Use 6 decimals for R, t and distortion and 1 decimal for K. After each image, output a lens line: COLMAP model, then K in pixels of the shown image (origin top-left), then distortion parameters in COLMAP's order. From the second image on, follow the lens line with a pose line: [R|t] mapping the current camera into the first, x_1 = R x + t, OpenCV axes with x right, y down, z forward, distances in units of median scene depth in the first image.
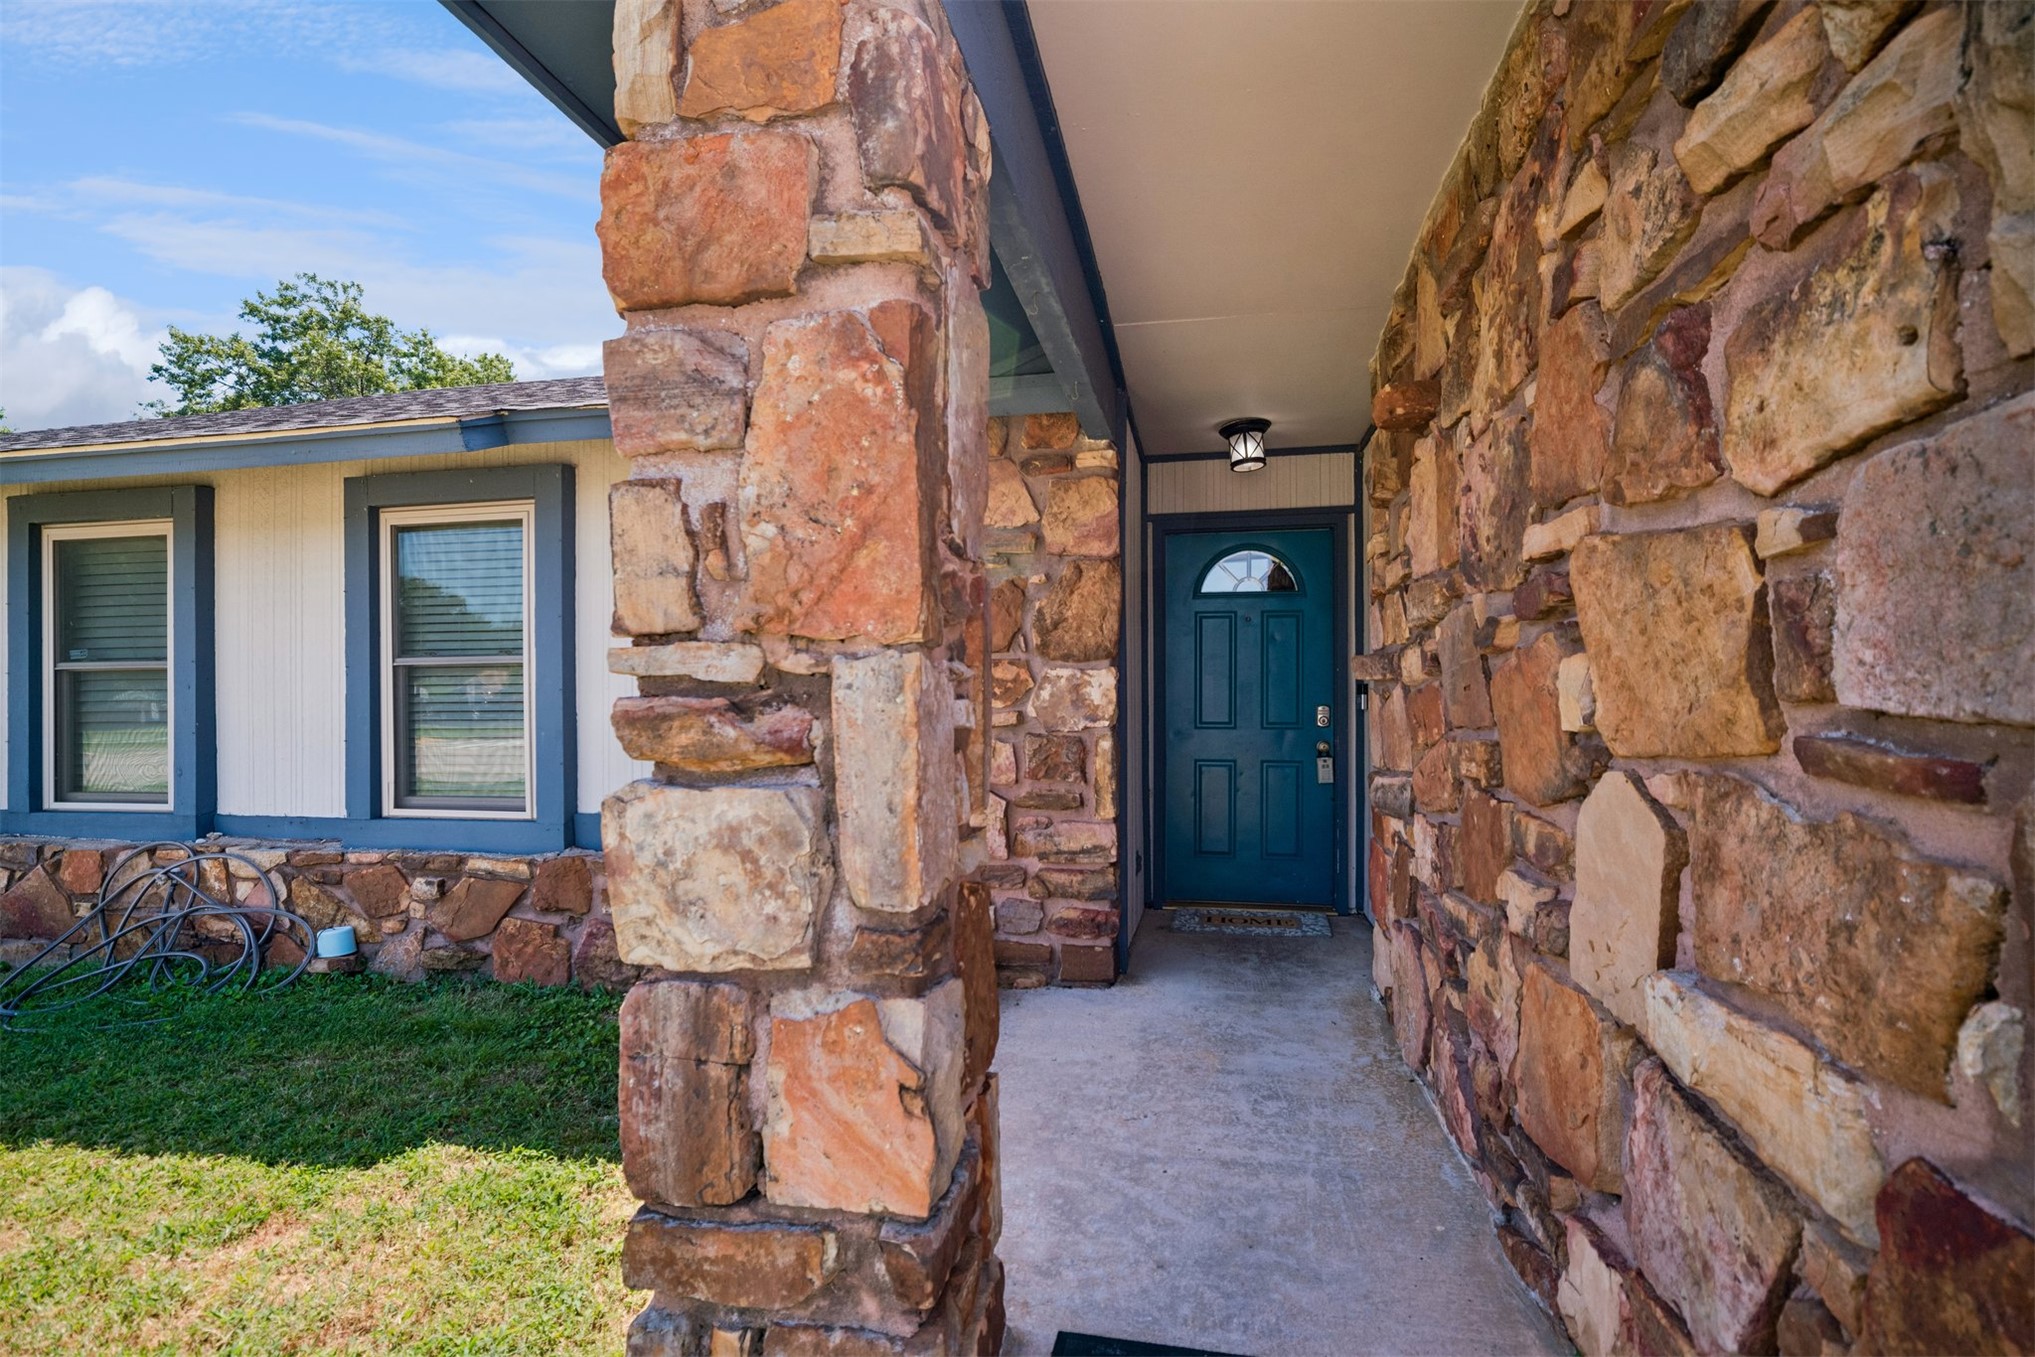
lens RADIAL K [[942.6, 0, 1015.8], [0, 942.6, 692.6], [0, 0, 1]] dist [-0.007648, 0.004159]
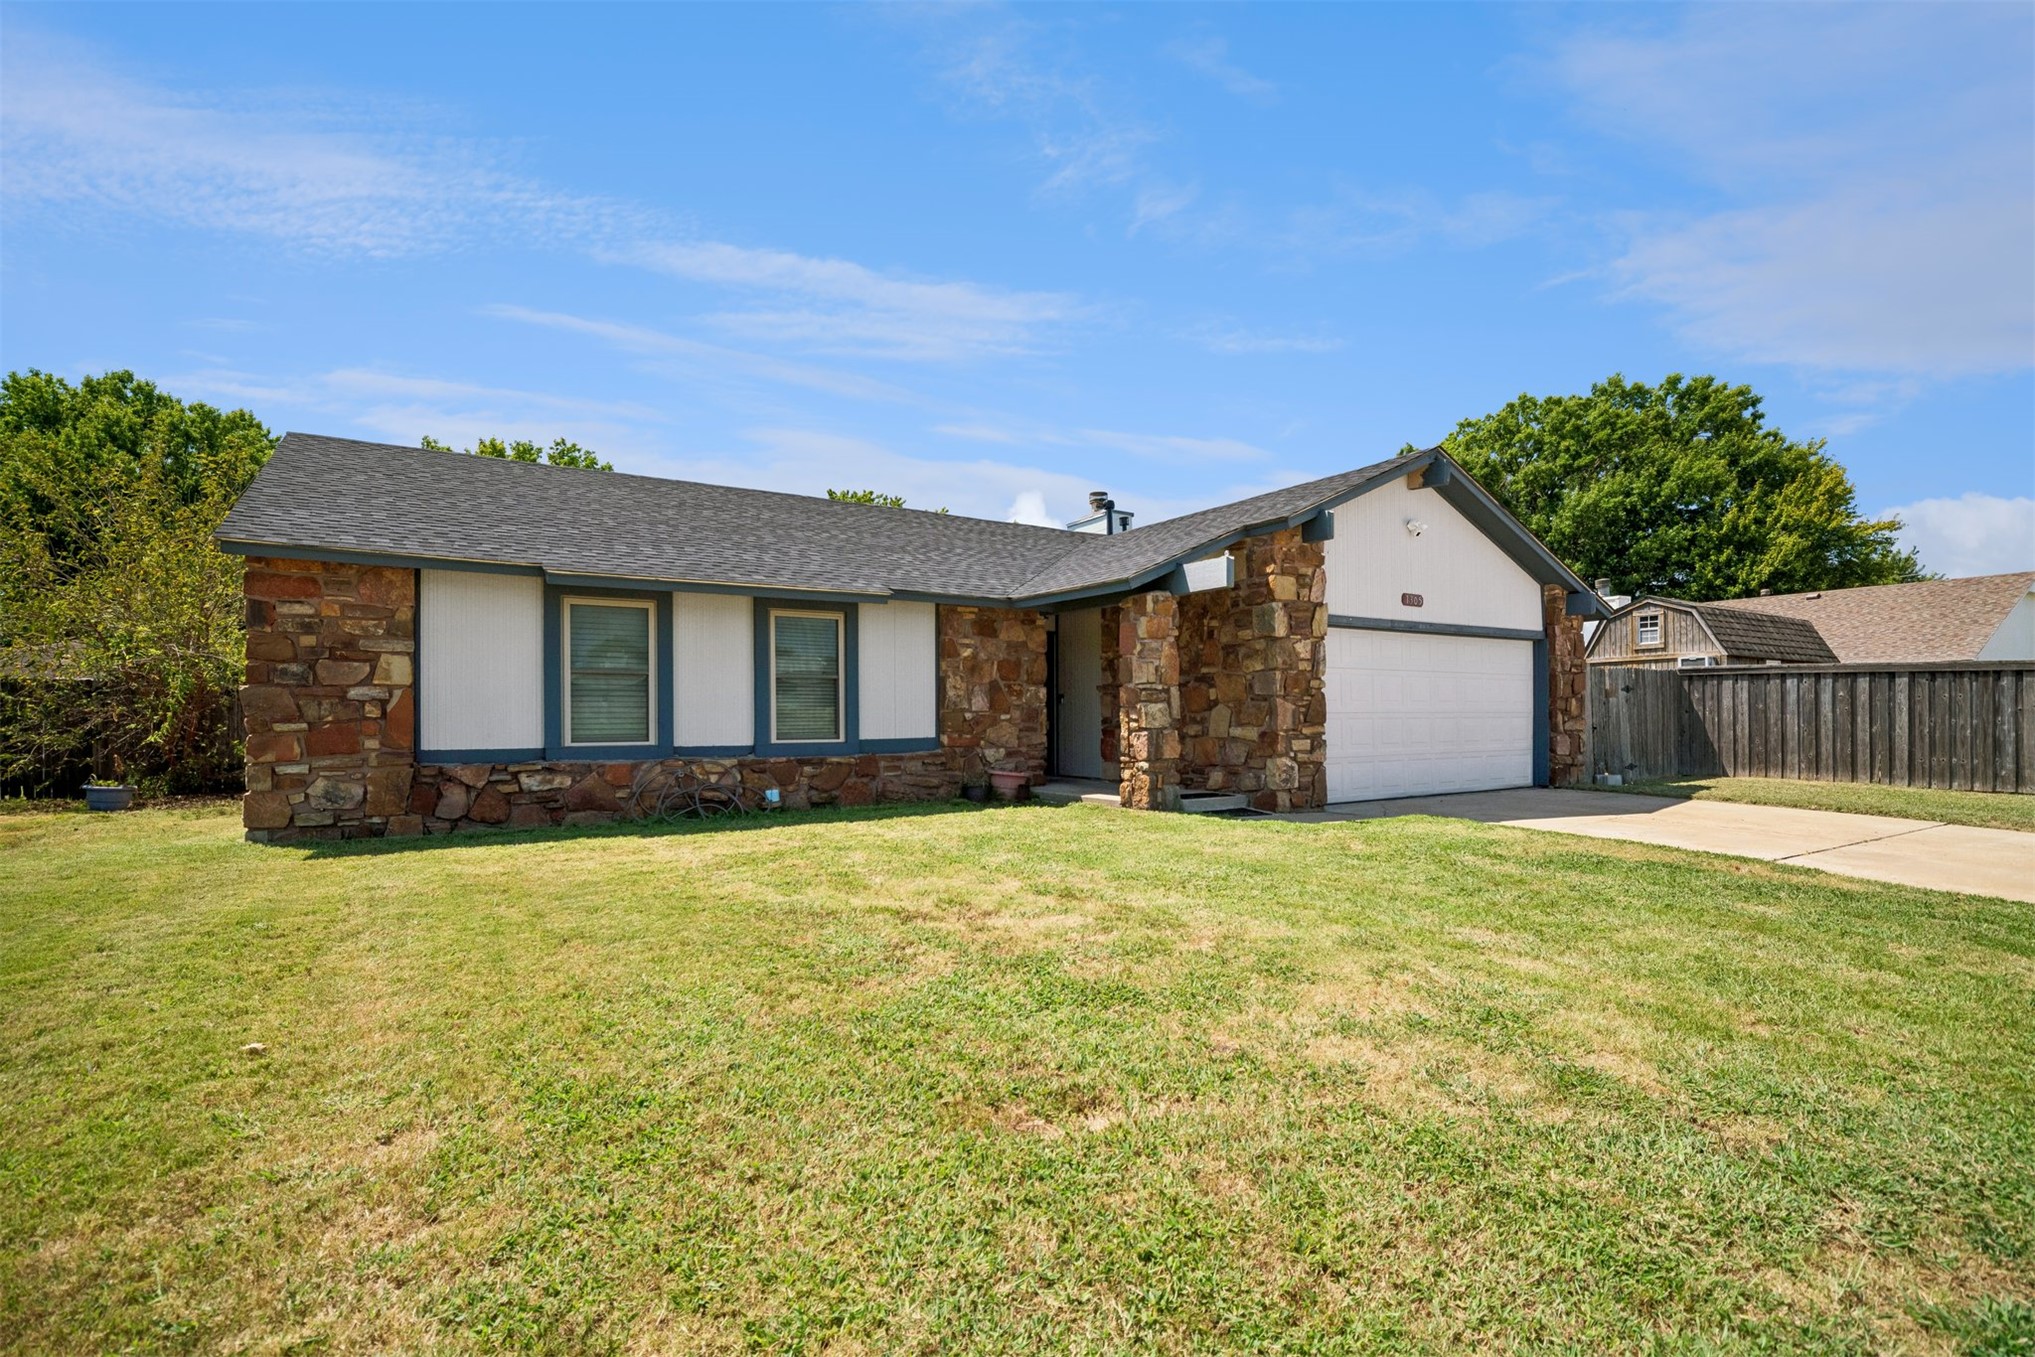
lens RADIAL K [[942.6, 0, 998.5], [0, 942.6, 695.1], [0, 0, 1]] dist [-0.007648, 0.004159]
pose [[0.744300, 0.019788, 0.667552, -1.876384], [-0.008132, 0.999755, -0.020568, 0.059680], [-0.667796, 0.009880, 0.744279, -1.119026]]
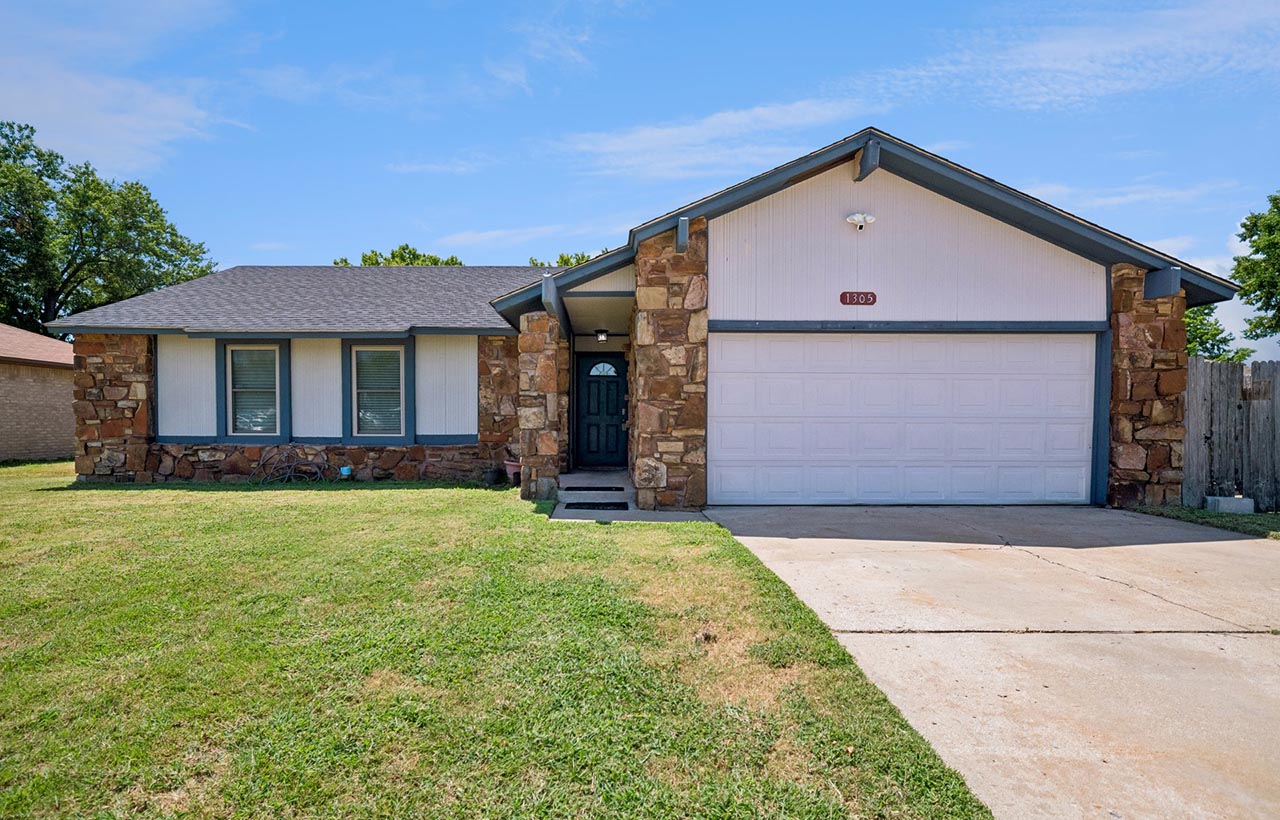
lens RADIAL K [[630.1, 0, 584.6], [0, 630.1, 446.3], [0, 0, 1]] dist [-0.005155, 0.000554]
pose [[0.984396, 0.004040, 0.175920, -0.260695], [-0.012416, 0.998839, 0.046539, 0.053713], [-0.175528, -0.047997, 0.983304, -1.467678]]
